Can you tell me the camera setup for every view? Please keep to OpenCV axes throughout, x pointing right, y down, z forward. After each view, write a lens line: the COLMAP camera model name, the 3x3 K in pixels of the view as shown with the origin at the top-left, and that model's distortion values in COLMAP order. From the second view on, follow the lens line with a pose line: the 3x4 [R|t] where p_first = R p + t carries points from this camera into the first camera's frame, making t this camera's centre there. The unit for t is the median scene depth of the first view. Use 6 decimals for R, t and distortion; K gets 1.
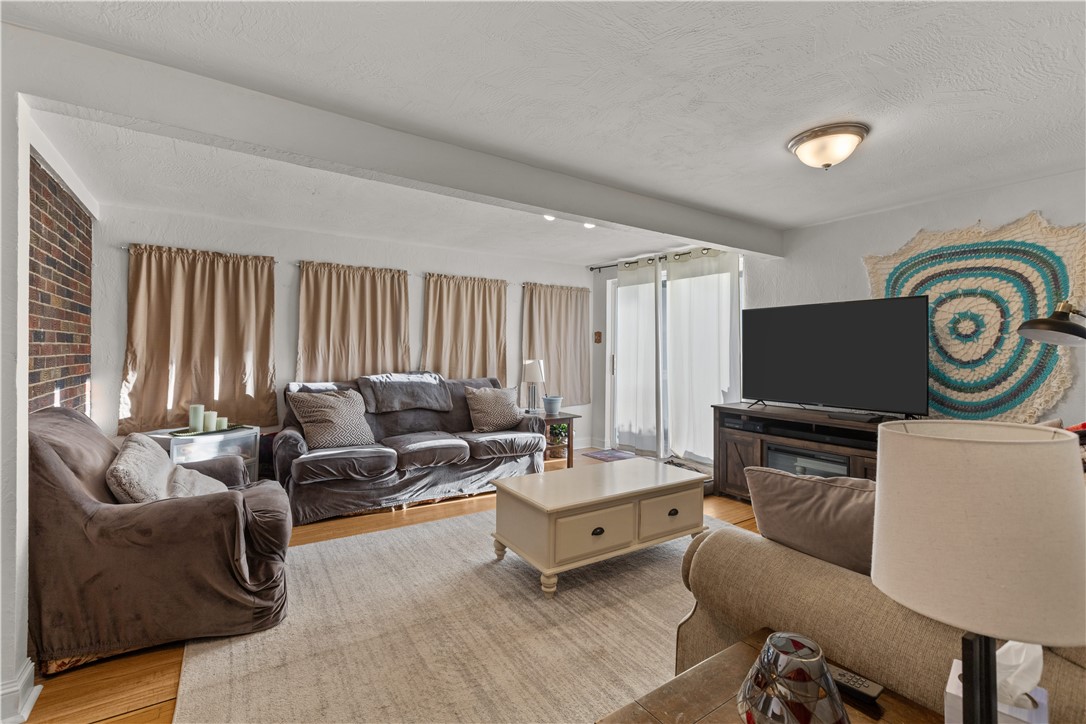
lens RADIAL K [[483.5, 0, 541.9], [0, 483.5, 352.9], [0, 0, 1]] dist [-0.005831, -0.000102]
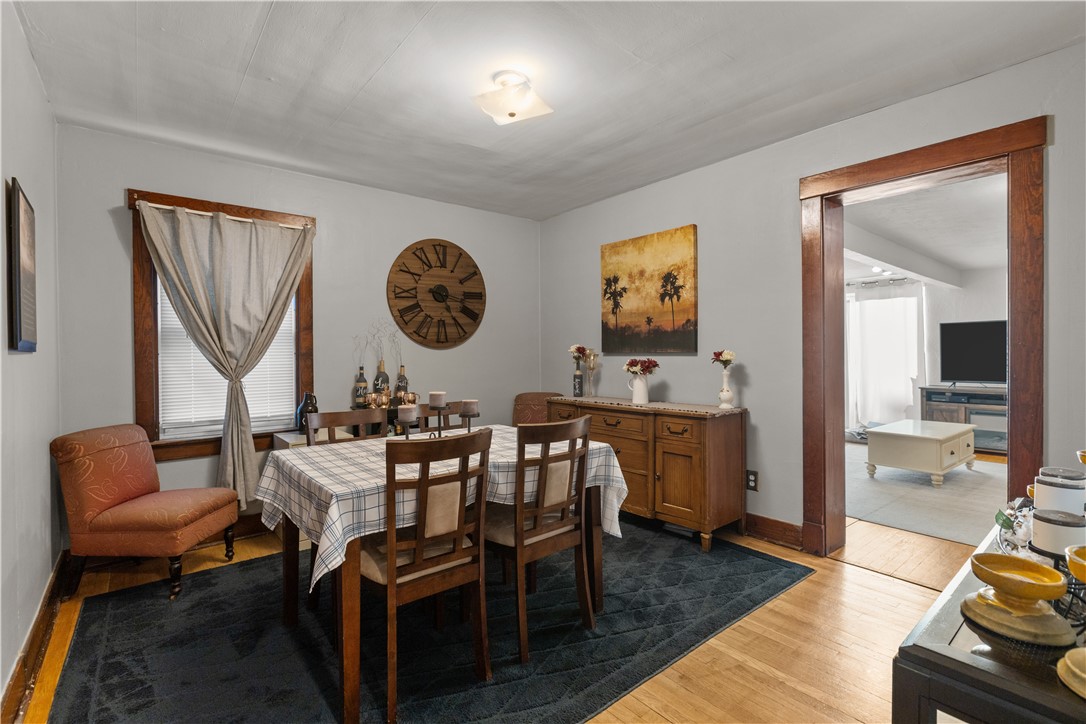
lens RADIAL K [[483.5, 0, 544.1], [0, 483.5, 360.8], [0, 0, 1]] dist [-0.005831, -0.000102]
pose [[0.995518, -0.013118, 0.093657, -1.057706], [0.013162, 0.999913, 0.000145, 0.013258], [-0.093651, 0.001089, 0.995605, -0.418633]]
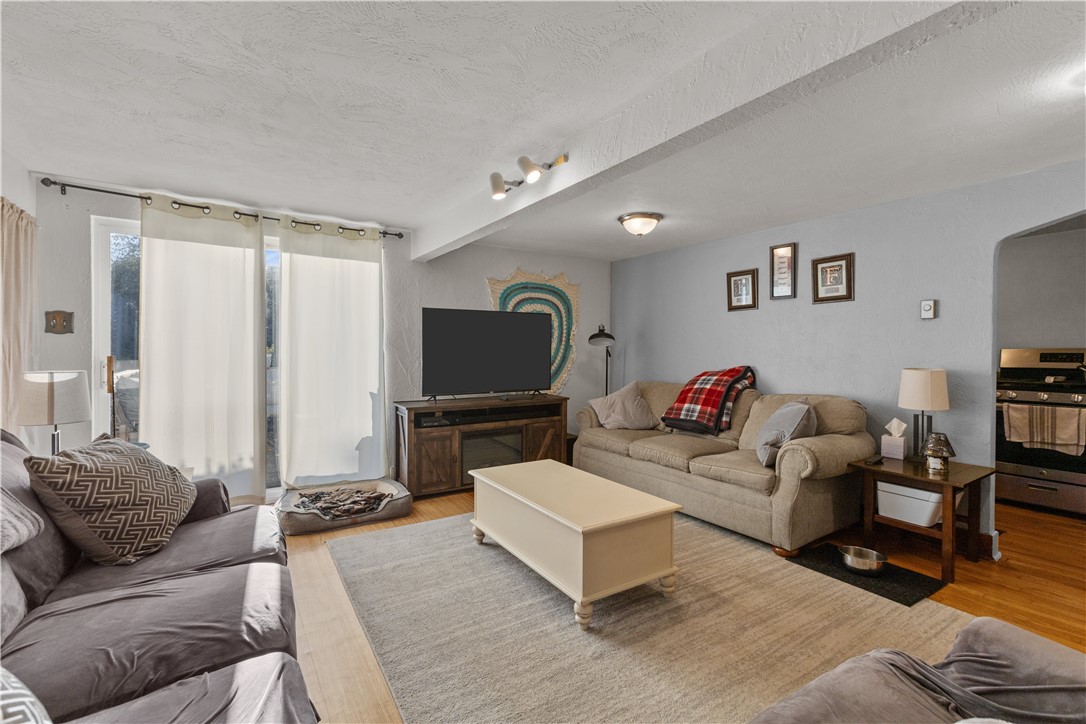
lens RADIAL K [[483.5, 0, 542.4], [0, 483.5, 358.7], [0, 0, 1]] dist [-0.005831, -0.000102]
pose [[0.003497, -0.025066, 0.999680, -0.645540], [0.001417, 0.999685, 0.025061, -0.009510], [-0.999993, 0.001329, 0.003531, 0.828651]]
